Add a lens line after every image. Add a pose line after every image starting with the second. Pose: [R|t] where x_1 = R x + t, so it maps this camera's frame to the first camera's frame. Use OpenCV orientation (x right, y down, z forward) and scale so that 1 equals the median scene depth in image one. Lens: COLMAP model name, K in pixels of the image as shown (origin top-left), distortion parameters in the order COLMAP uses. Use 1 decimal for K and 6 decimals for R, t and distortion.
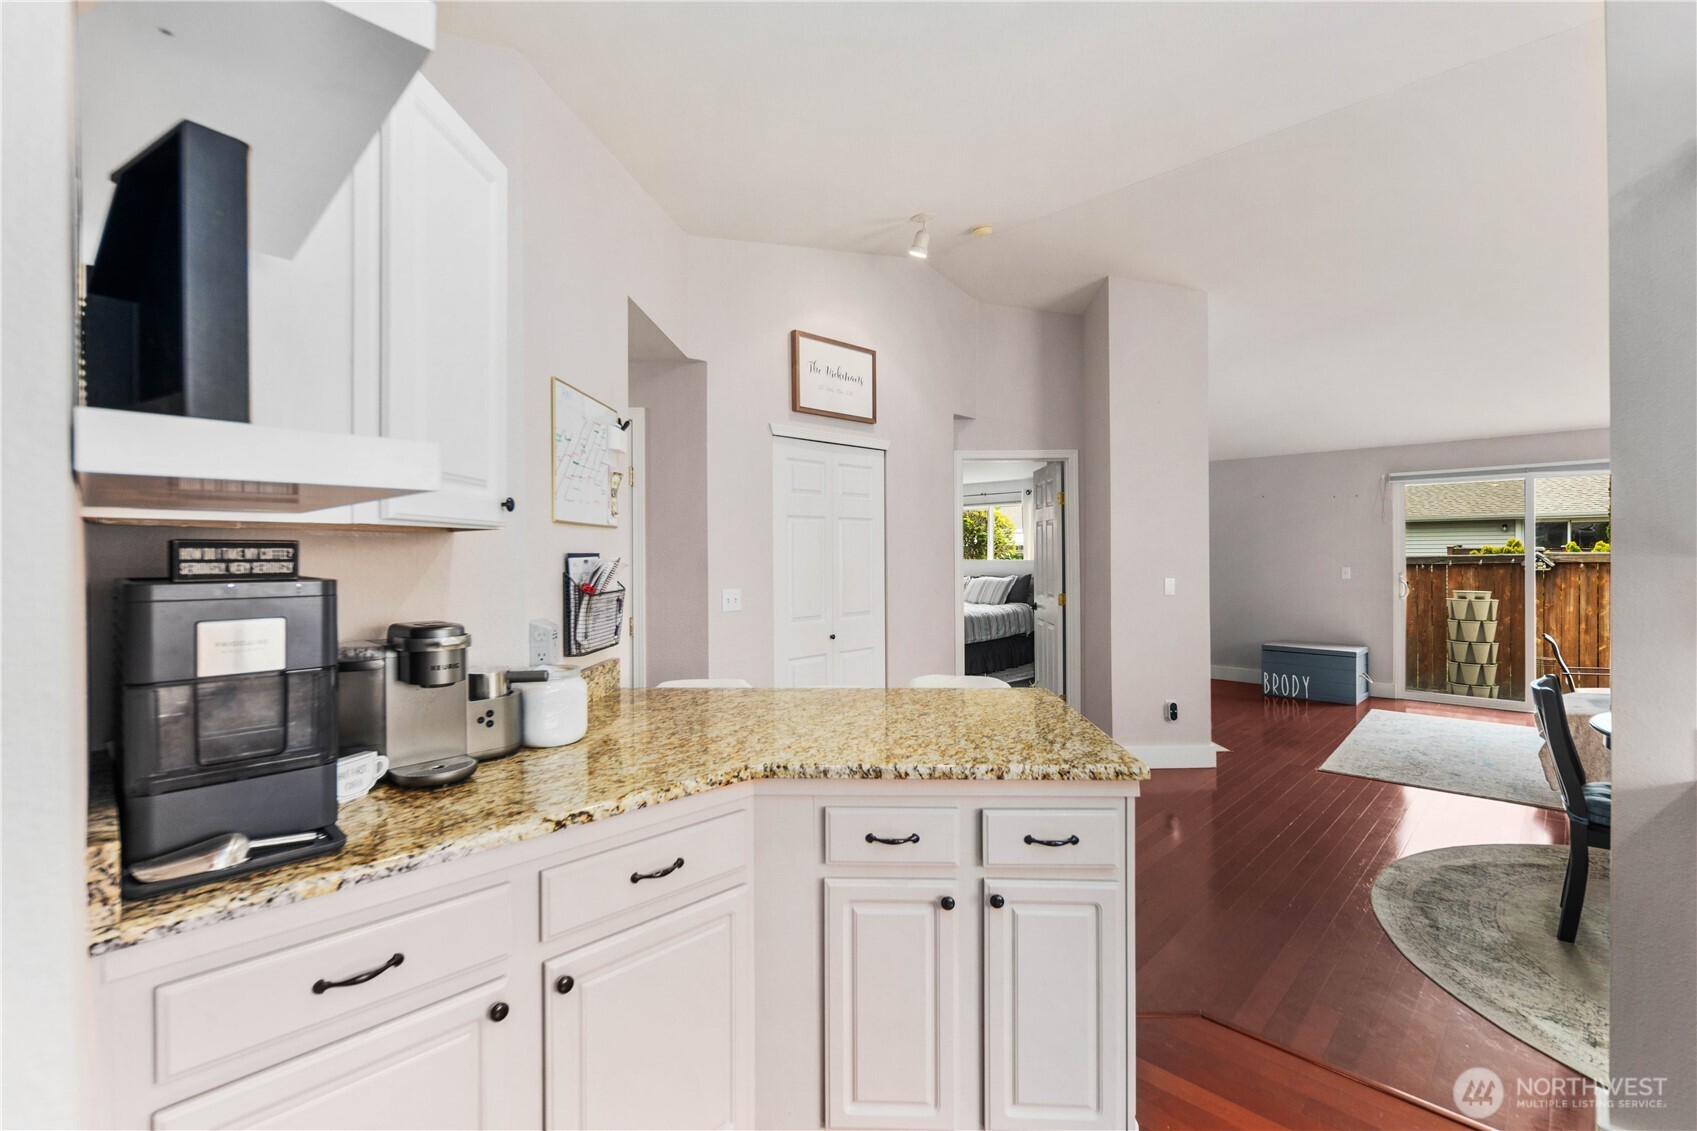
lens RADIAL K [[751.1, 0, 847.2], [0, 751.1, 558.3], [0, 0, 1]] dist [0.003384, -0.000035]
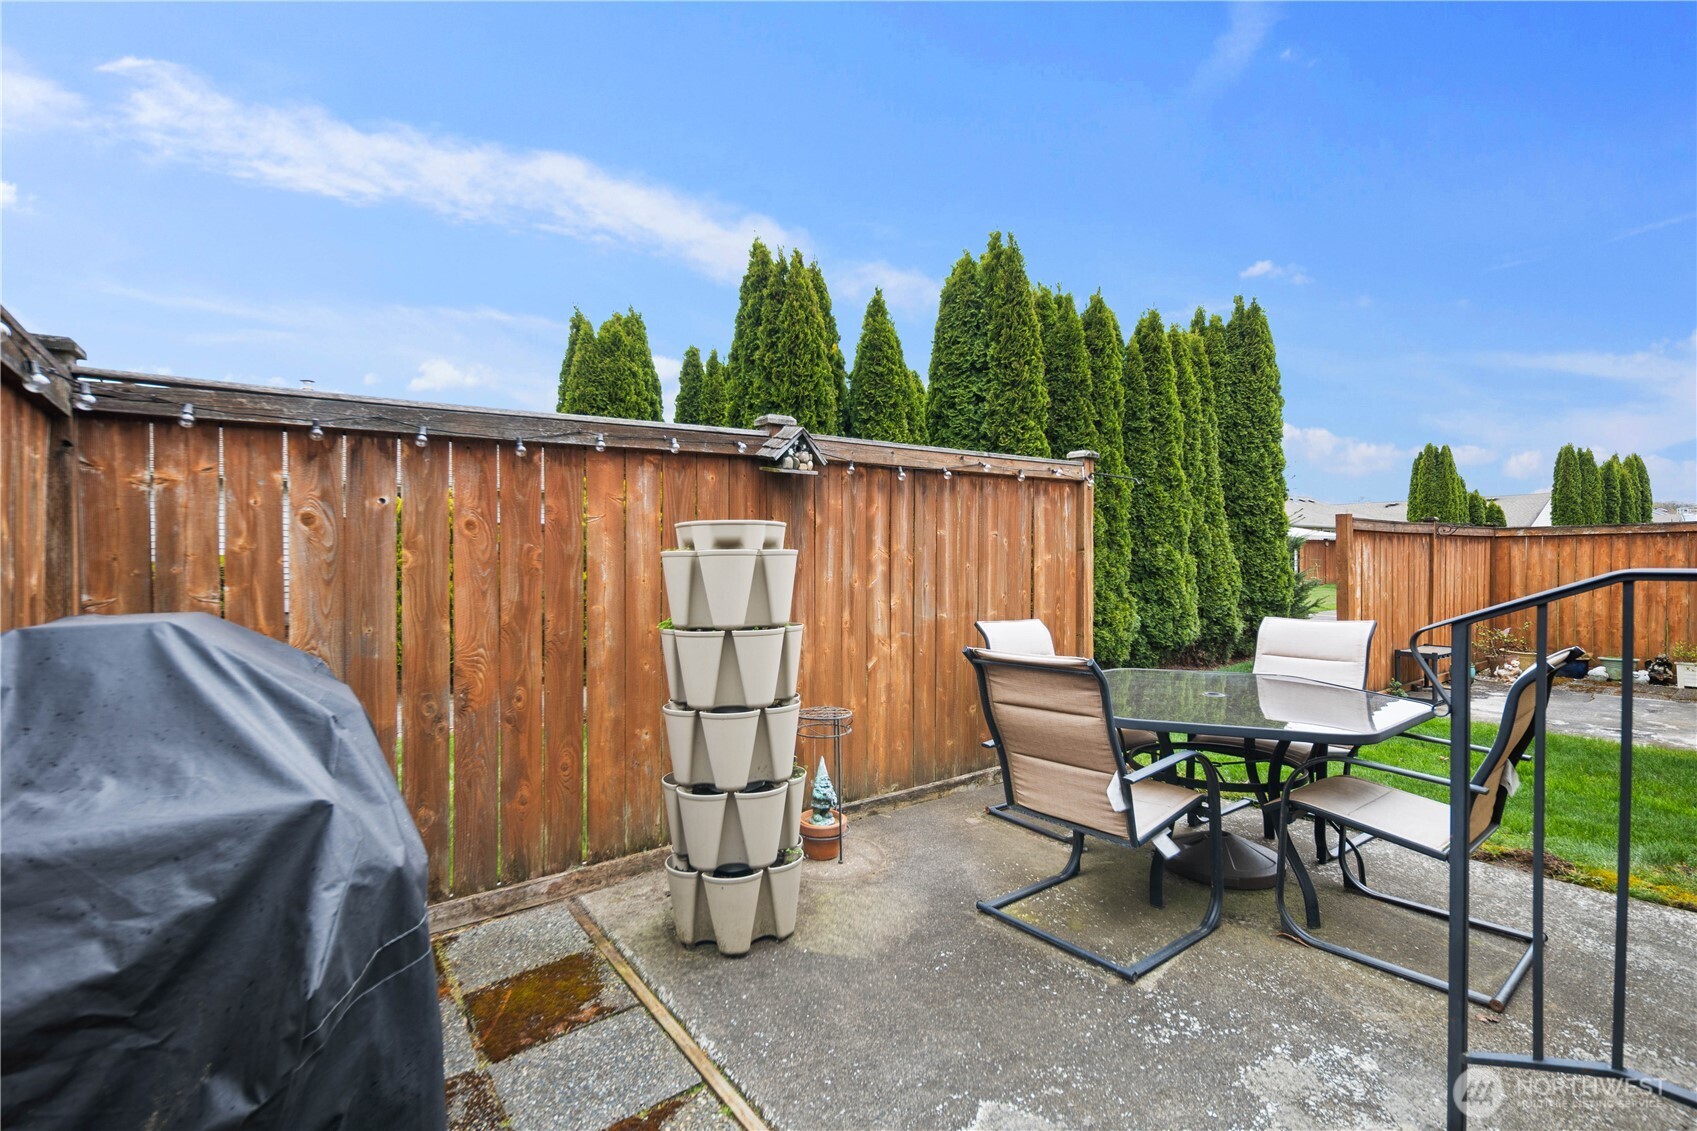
lens RADIAL K [[751.1, 0, 847.2], [0, 751.1, 558.3], [0, 0, 1]] dist [0.003384, -0.000035]
pose [[0.174127, 0.007625, 0.984694, 0.554831], [0.008222, 0.999924, -0.009197, 0.059776], [-0.984689, 0.009698, 0.174051, 0.901451]]
